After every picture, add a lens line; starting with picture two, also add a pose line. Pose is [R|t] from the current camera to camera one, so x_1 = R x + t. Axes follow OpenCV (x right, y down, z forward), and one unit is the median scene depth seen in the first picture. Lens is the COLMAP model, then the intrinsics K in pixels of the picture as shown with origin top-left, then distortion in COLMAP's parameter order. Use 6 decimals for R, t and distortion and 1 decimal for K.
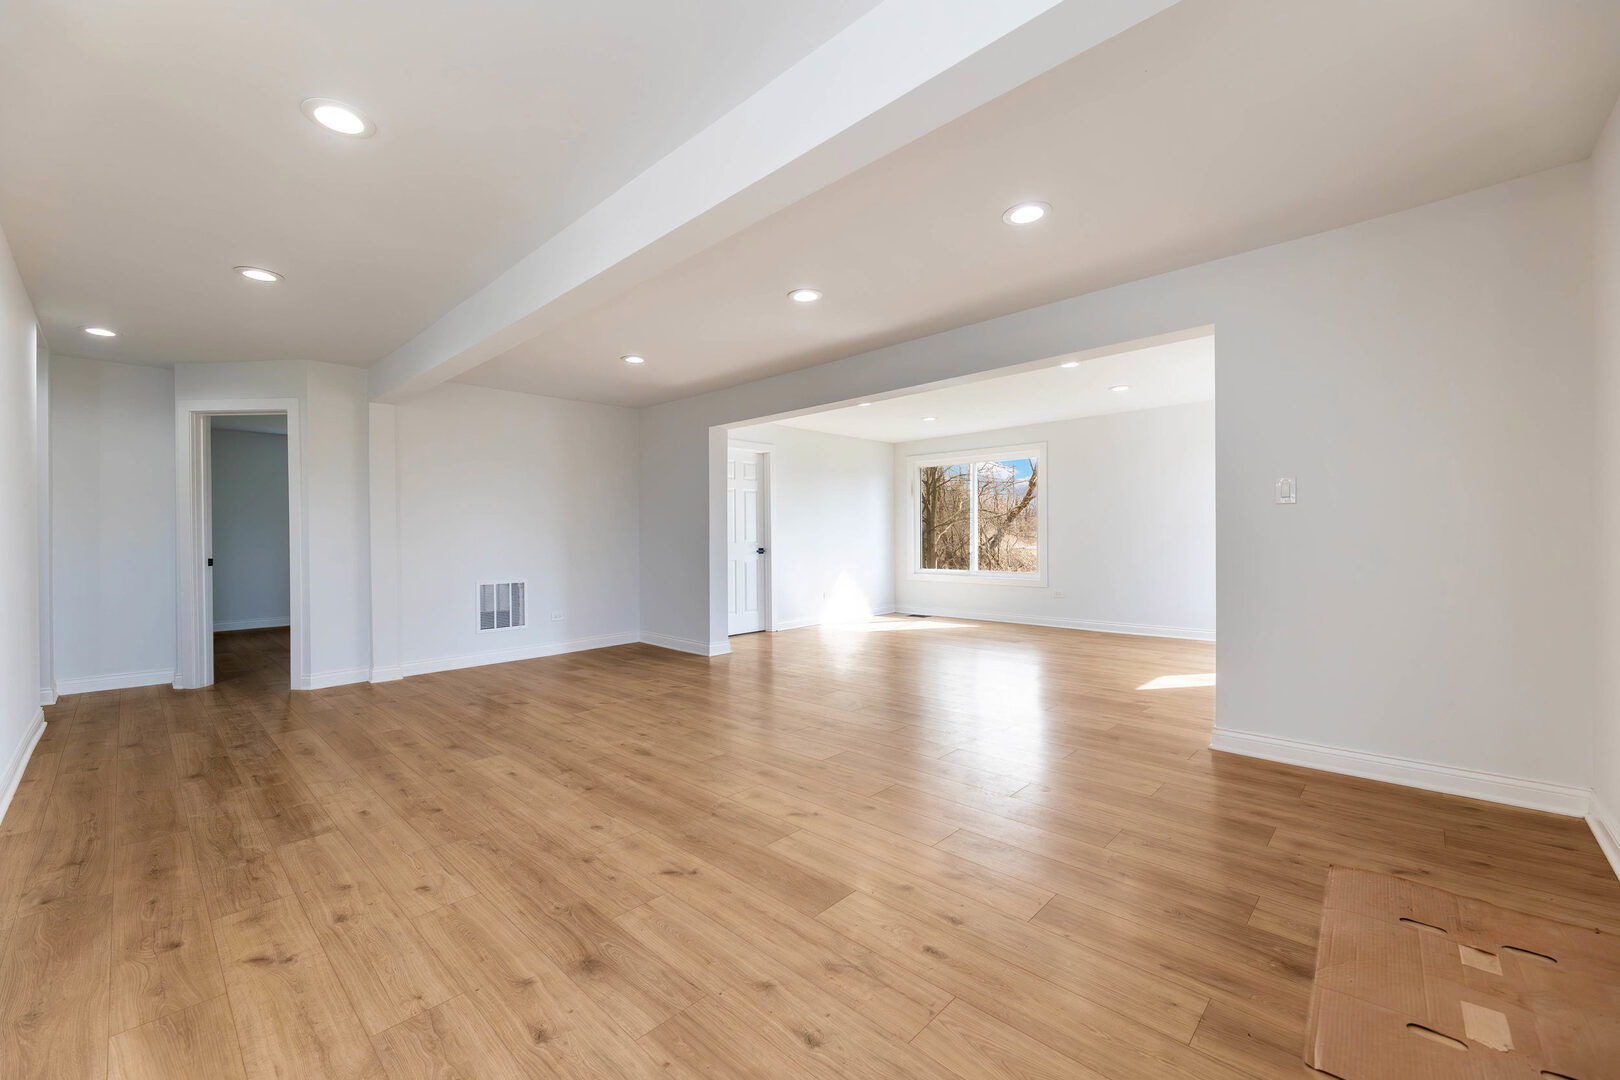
lens RADIAL K [[657.5, 0, 810.0], [0, 657.5, 540.0], [0, 0, 1]] dist [-0.000015, 0.000024]
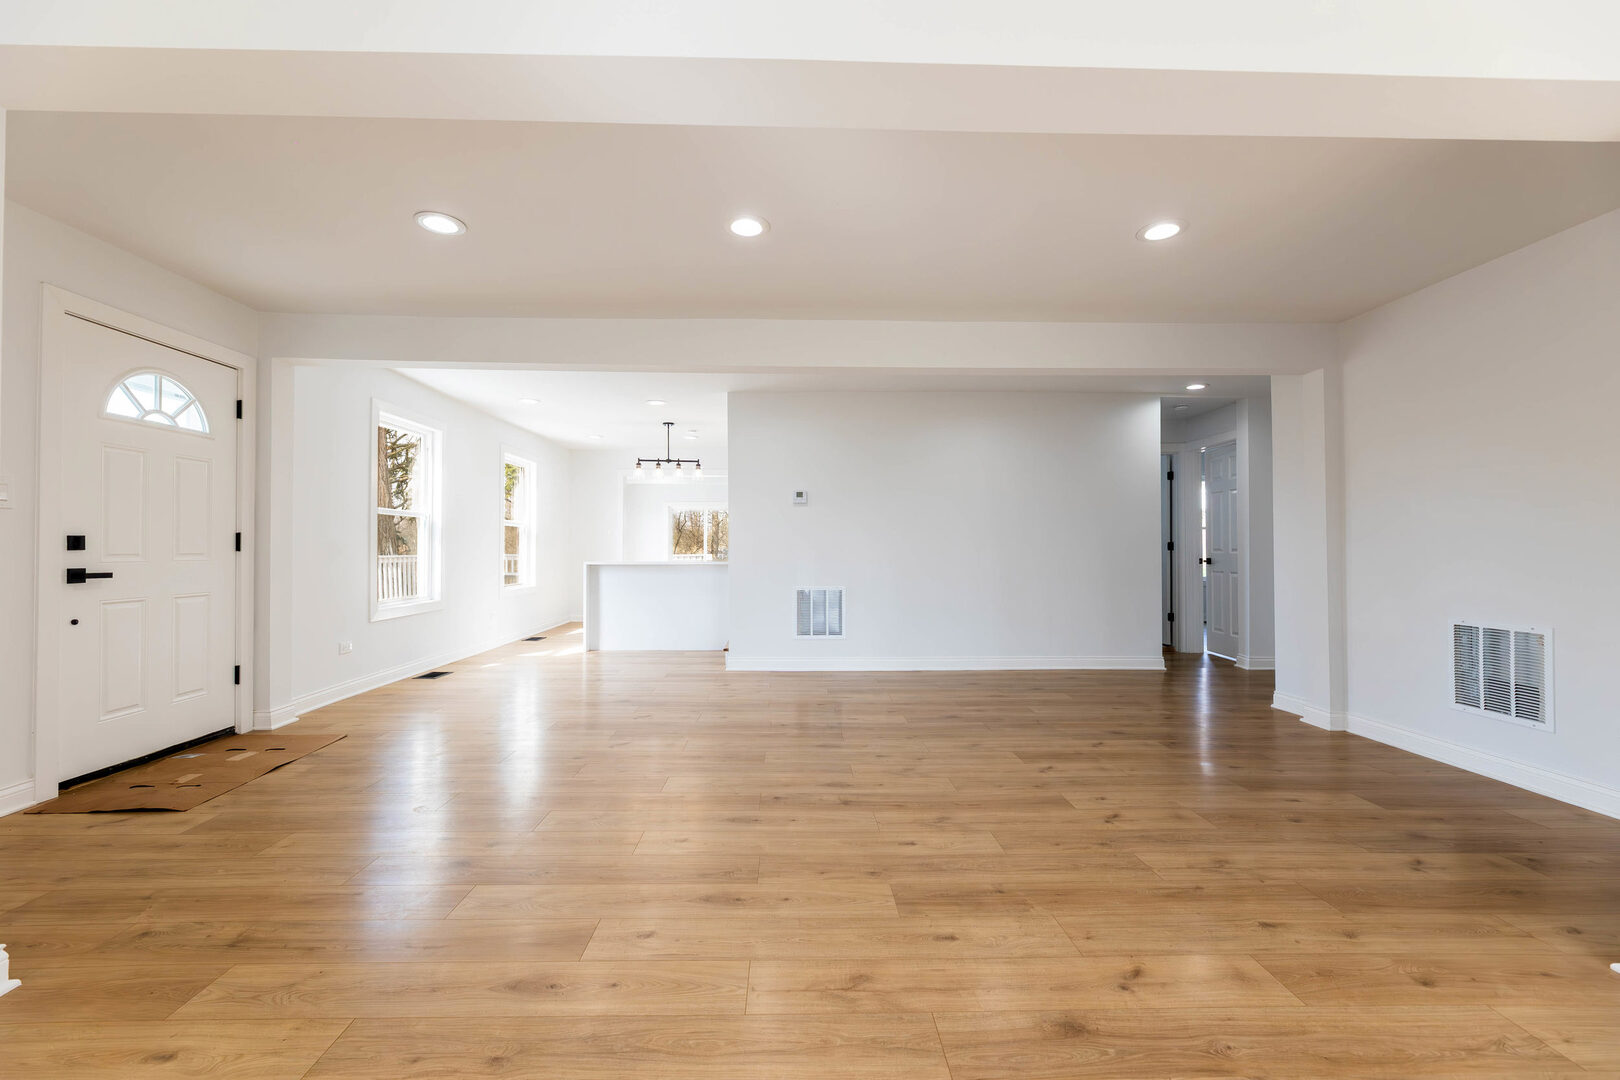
lens RADIAL K [[657.5, 0, 810.0], [0, 657.5, 540.0], [0, 0, 1]] dist [-0.000015, 0.000024]
pose [[-0.711518, -0.000711, -0.702668, 0.505016], [0.003661, 0.999982, -0.004719, -0.009793], [0.702659, -0.005930, -0.711502, 1.680425]]
